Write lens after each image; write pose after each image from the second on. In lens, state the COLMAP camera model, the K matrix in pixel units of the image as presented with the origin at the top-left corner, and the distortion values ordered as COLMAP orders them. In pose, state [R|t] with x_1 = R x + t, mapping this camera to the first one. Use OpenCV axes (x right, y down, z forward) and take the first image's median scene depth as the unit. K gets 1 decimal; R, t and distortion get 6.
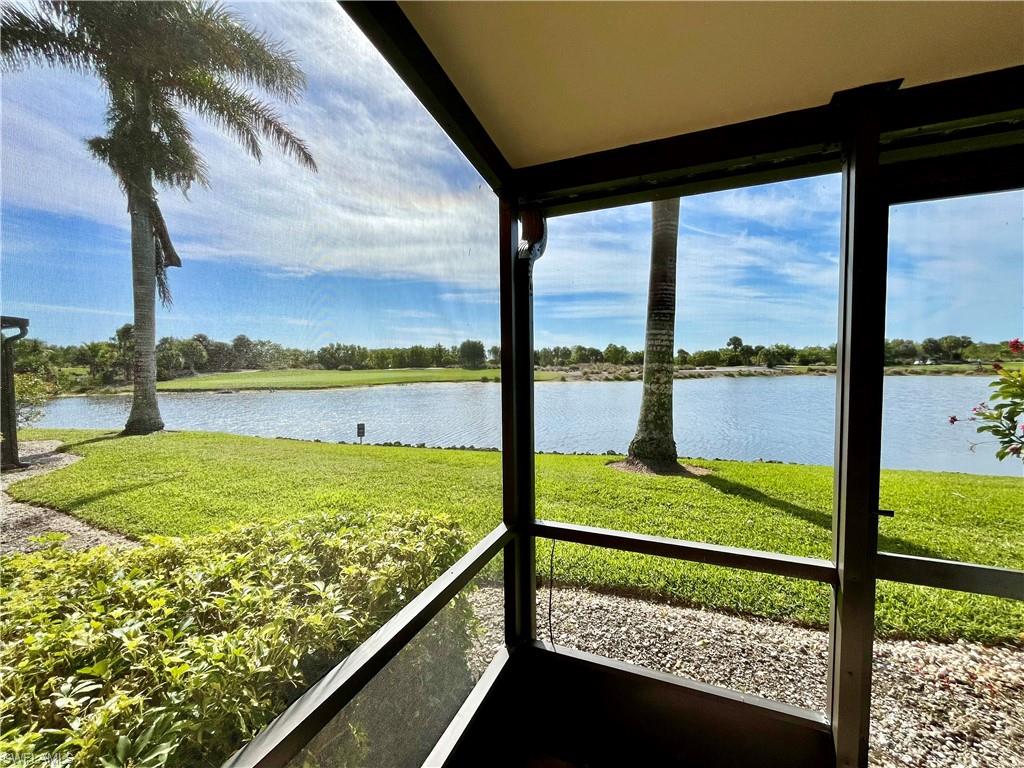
lens RADIAL K [[415.1, 0, 511.4], [0, 415.1, 386.3], [0, 0, 1]] dist [-0.002372, -0.000358]
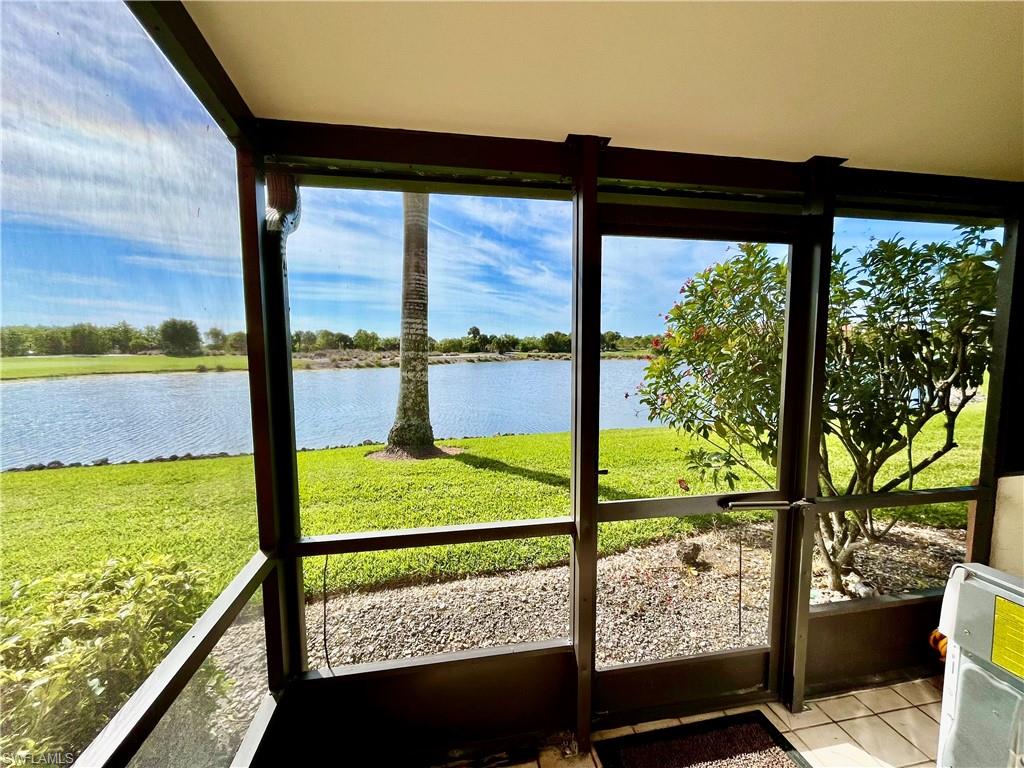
lens RADIAL K [[415.1, 0, 506.3], [0, 415.1, 385.5], [0, 0, 1]] dist [-0.002372, -0.000358]
pose [[0.841625, -0.040887, 0.538512, -0.009691], [0.024397, 0.998990, 0.037720, -0.004770], [-0.539511, -0.018608, 0.841773, 0.011632]]
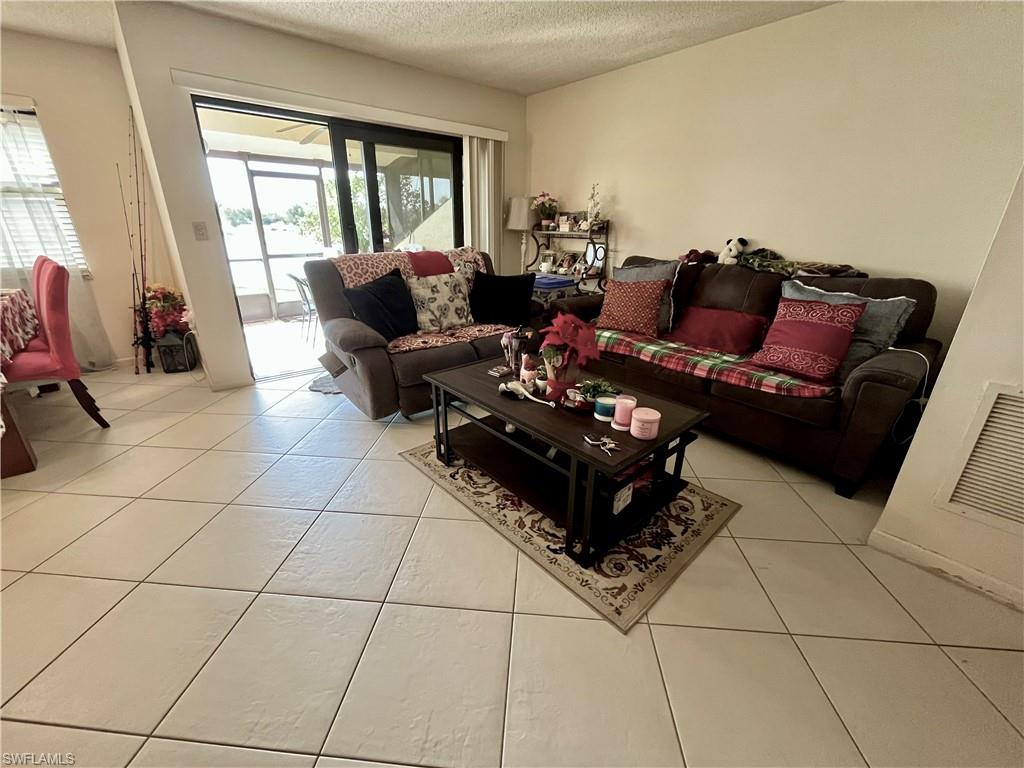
lens RADIAL K [[415.1, 0, 510.3], [0, 415.1, 385.6], [0, 0, 1]] dist [-0.002372, -0.000358]
pose [[0.441464, -0.308840, 0.842453, -0.477347], [0.028859, 0.943299, 0.330687, 0.063132], [-0.896815, -0.121674, 0.425345, -0.742369]]
